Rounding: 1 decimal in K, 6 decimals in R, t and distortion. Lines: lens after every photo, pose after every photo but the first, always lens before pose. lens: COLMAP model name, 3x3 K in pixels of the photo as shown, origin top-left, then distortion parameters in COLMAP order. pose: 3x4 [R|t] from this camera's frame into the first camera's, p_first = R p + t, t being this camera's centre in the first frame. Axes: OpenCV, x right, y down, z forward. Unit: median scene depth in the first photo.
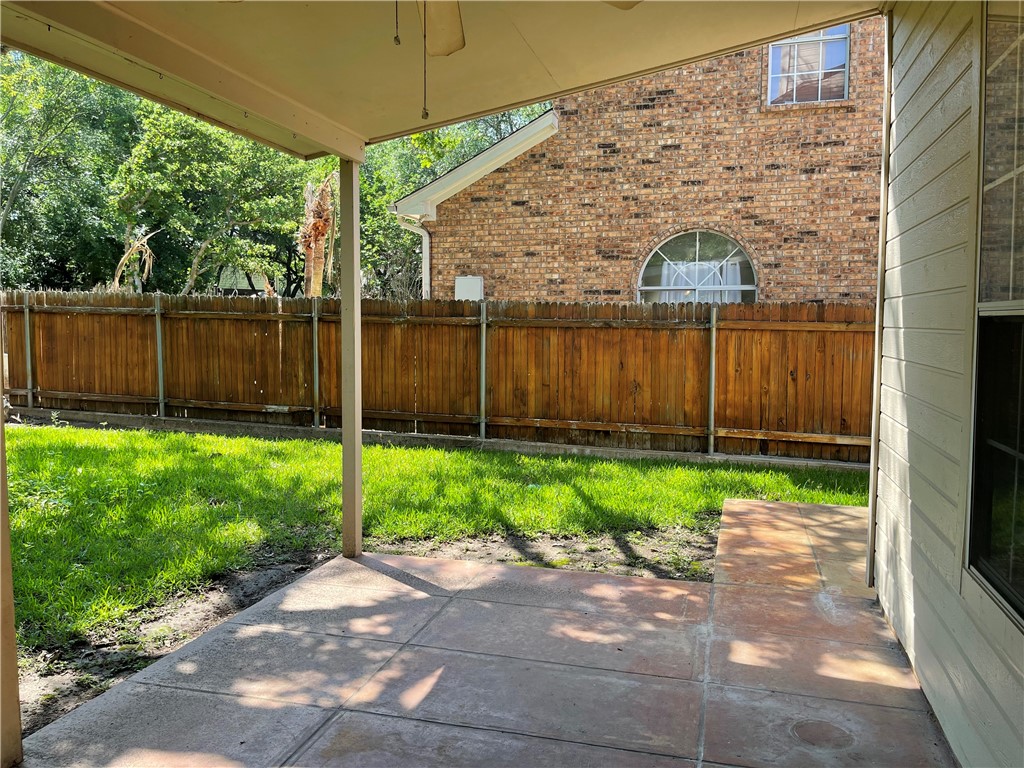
lens RADIAL K [[773.1, 0, 513.6], [0, 773.1, 382.2], [0, 0, 1]] dist [0.016892, -0.040754]
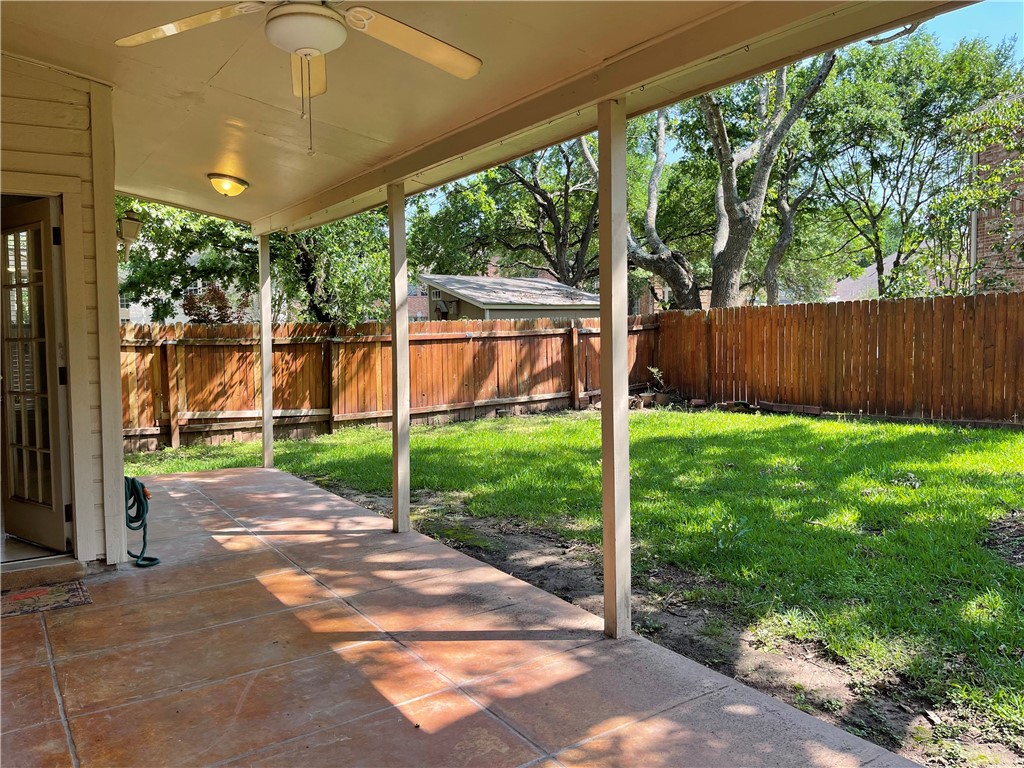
lens RADIAL K [[773.1, 0, 512.6], [0, 773.1, 381.4], [0, 0, 1]] dist [0.016892, -0.040754]
pose [[-0.647425, 0.052741, -0.760302, 0.231359], [-0.047864, 0.992820, 0.109628, -0.050482], [0.760625, 0.107368, -0.640252, 0.765601]]
